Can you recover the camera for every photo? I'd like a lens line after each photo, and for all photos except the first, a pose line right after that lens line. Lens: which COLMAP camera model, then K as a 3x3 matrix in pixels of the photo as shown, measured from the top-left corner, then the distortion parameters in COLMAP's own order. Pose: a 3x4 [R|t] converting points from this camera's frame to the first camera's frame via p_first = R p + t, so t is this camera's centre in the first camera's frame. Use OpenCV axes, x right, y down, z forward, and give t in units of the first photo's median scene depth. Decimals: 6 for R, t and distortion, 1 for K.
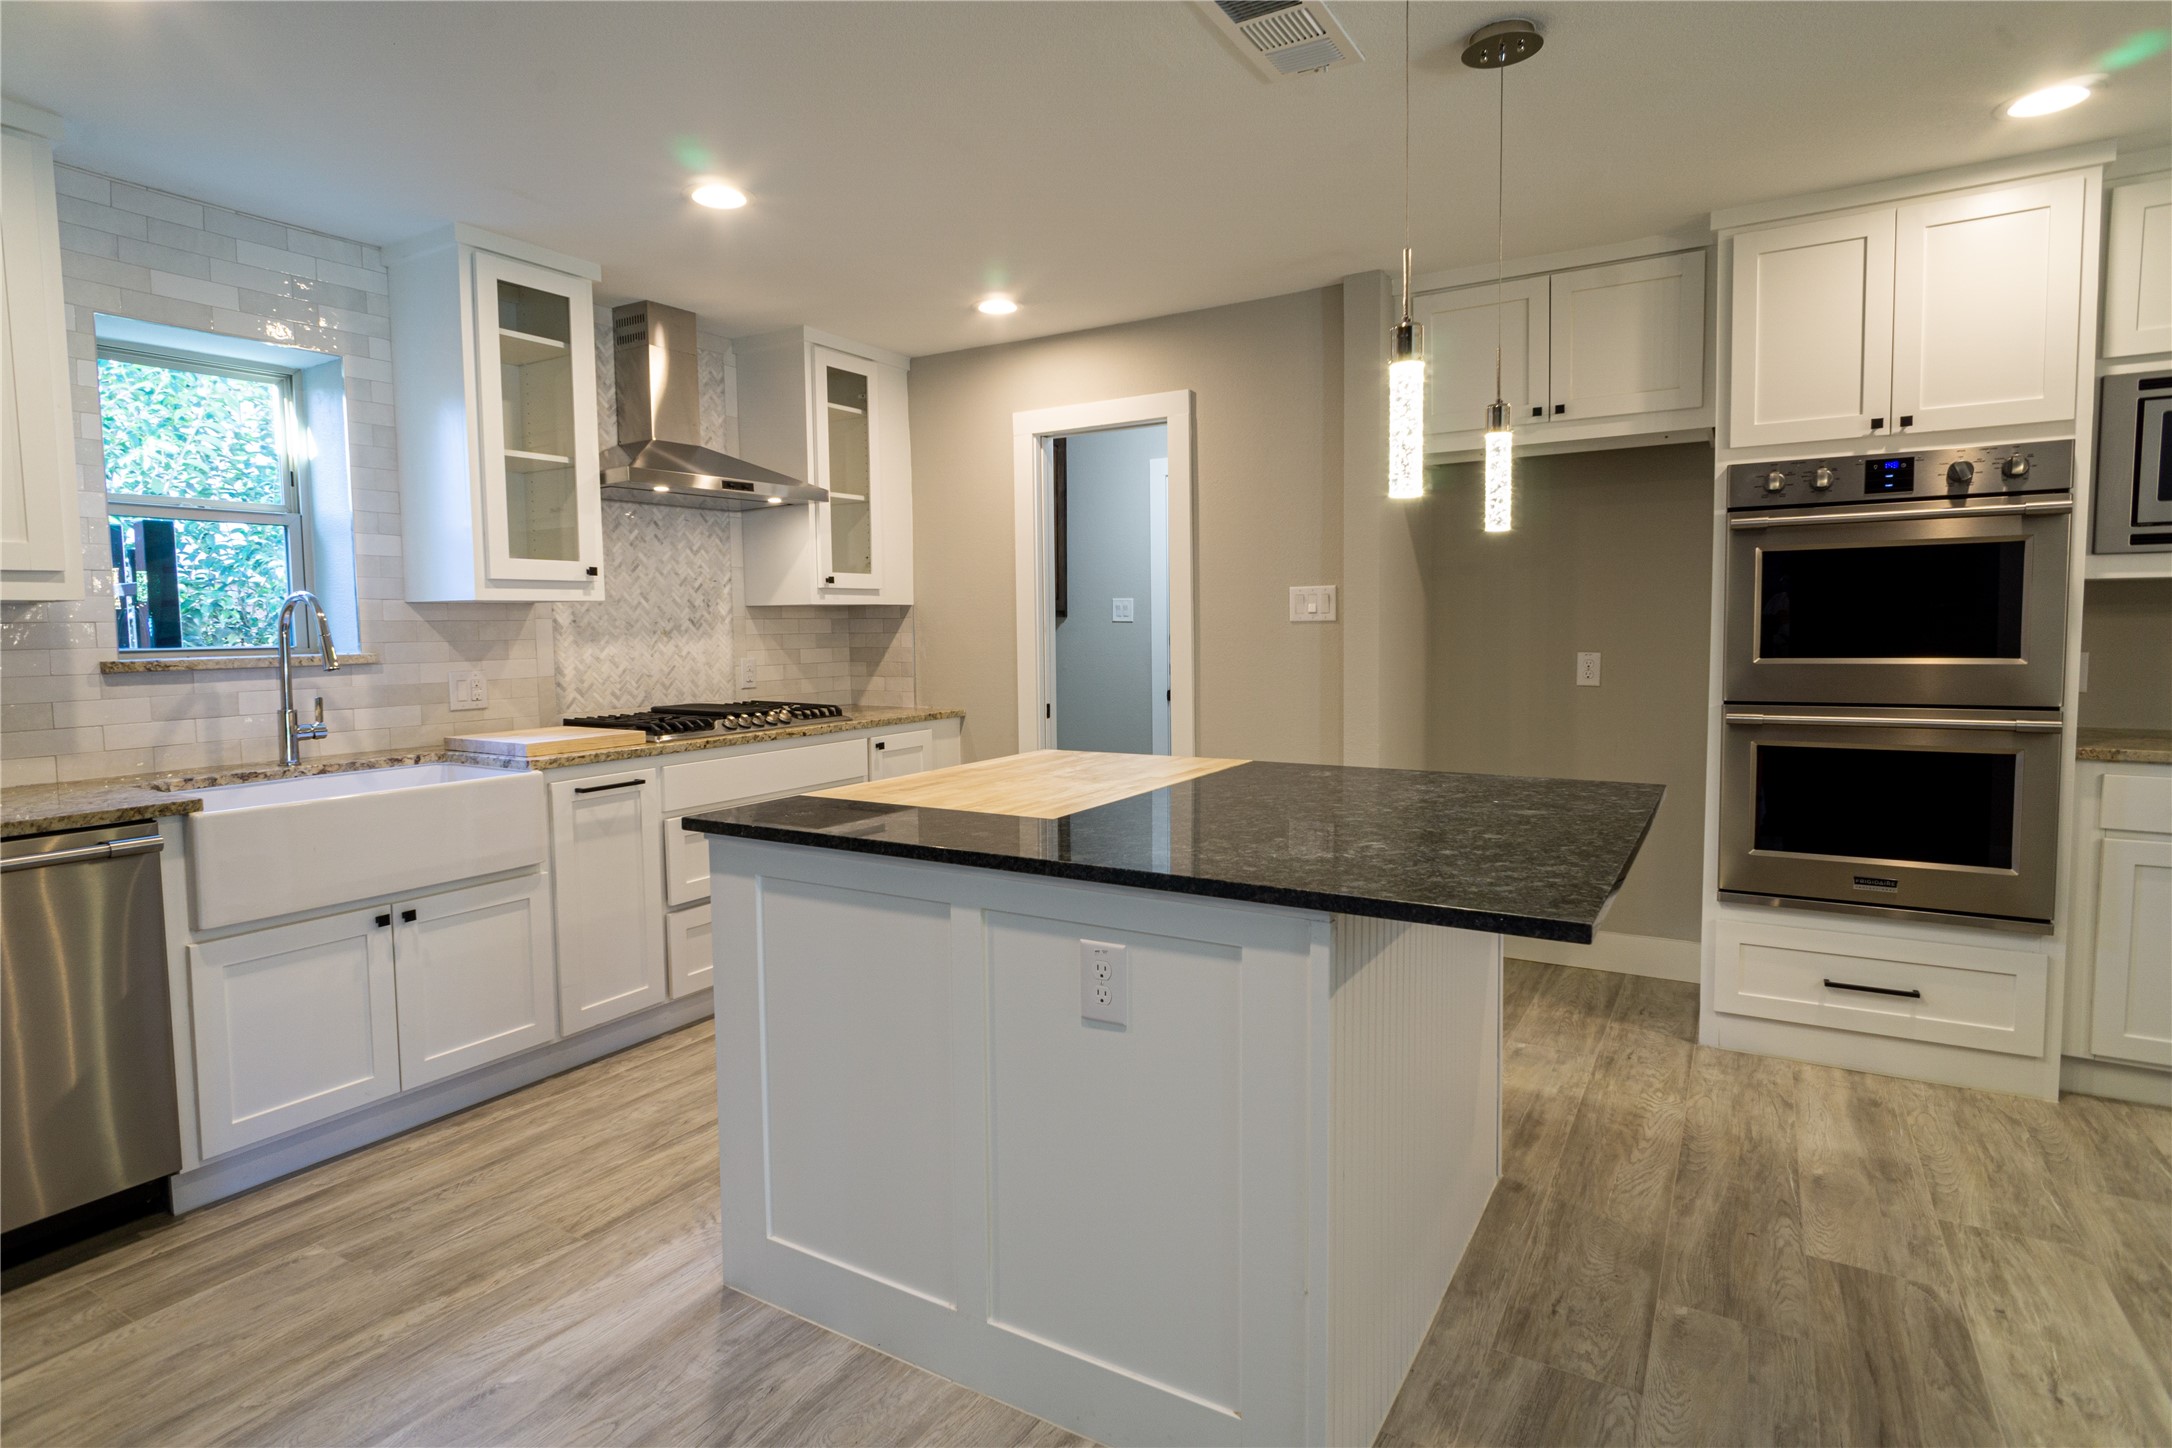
lens RADIAL K [[1136.3, 0, 1077.8], [0, 1136.3, 702.9], [0, 0, 1]] dist [-0.007003, 0.011505]
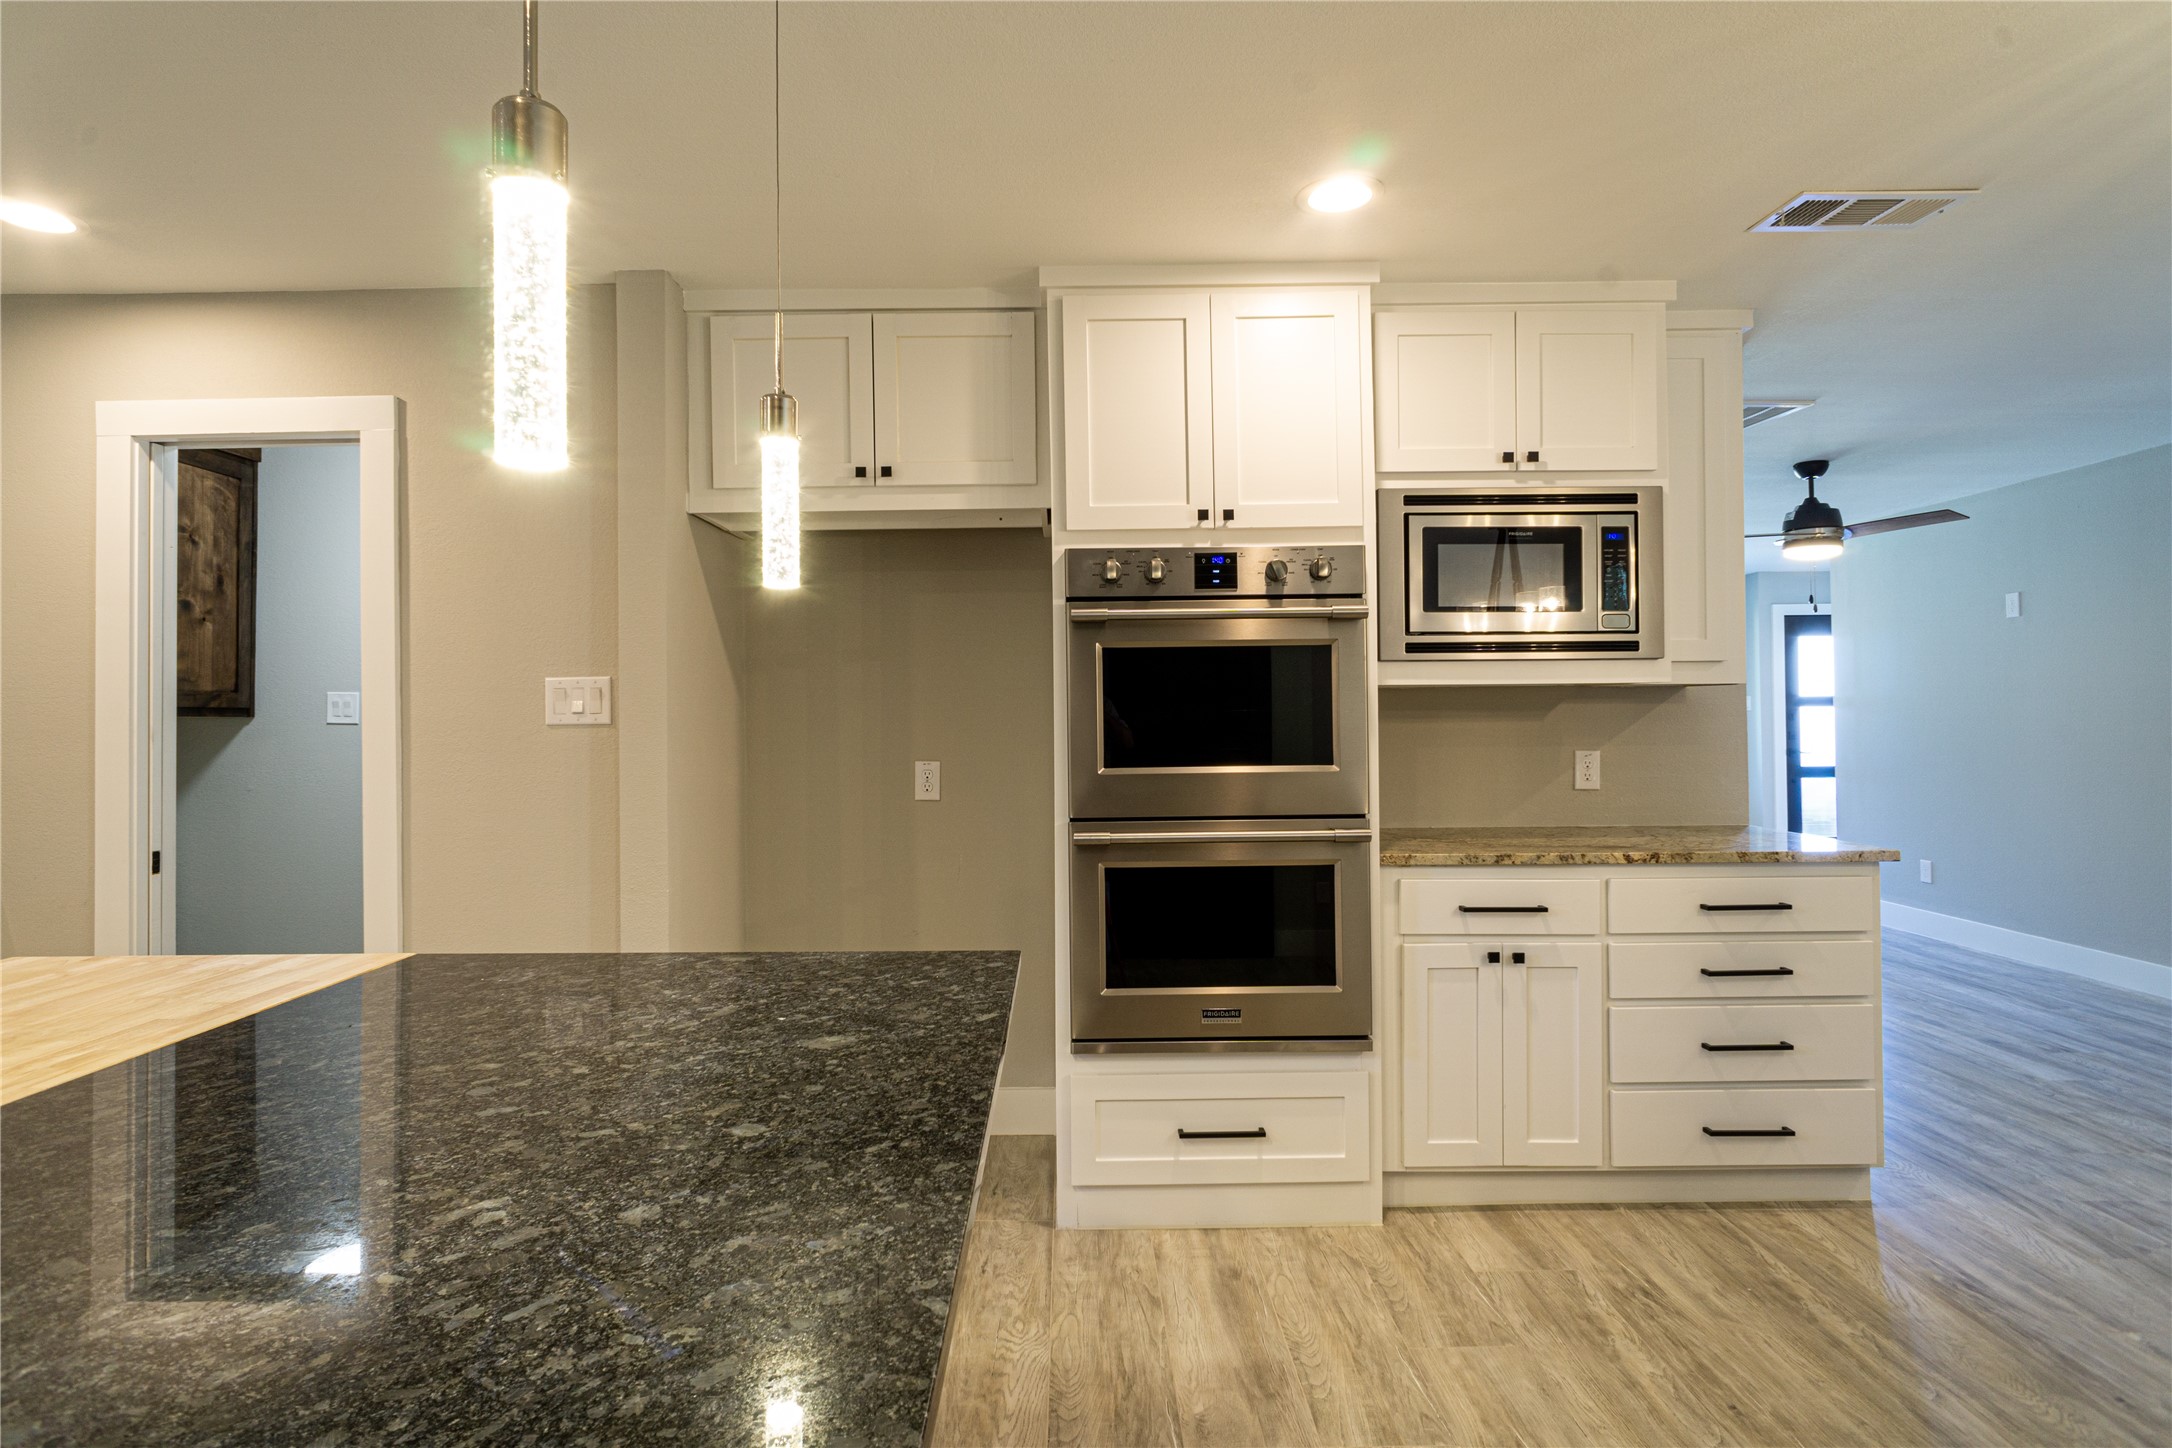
lens RADIAL K [[1136.3, 0, 1077.8], [0, 1136.3, 702.9], [0, 0, 1]] dist [-0.007003, 0.011505]
pose [[0.853941, 0.012096, 0.520229, 0.132737], [0.034577, 0.996201, -0.079920, -0.021198], [-0.519219, 0.086235, 0.850279, 0.273668]]
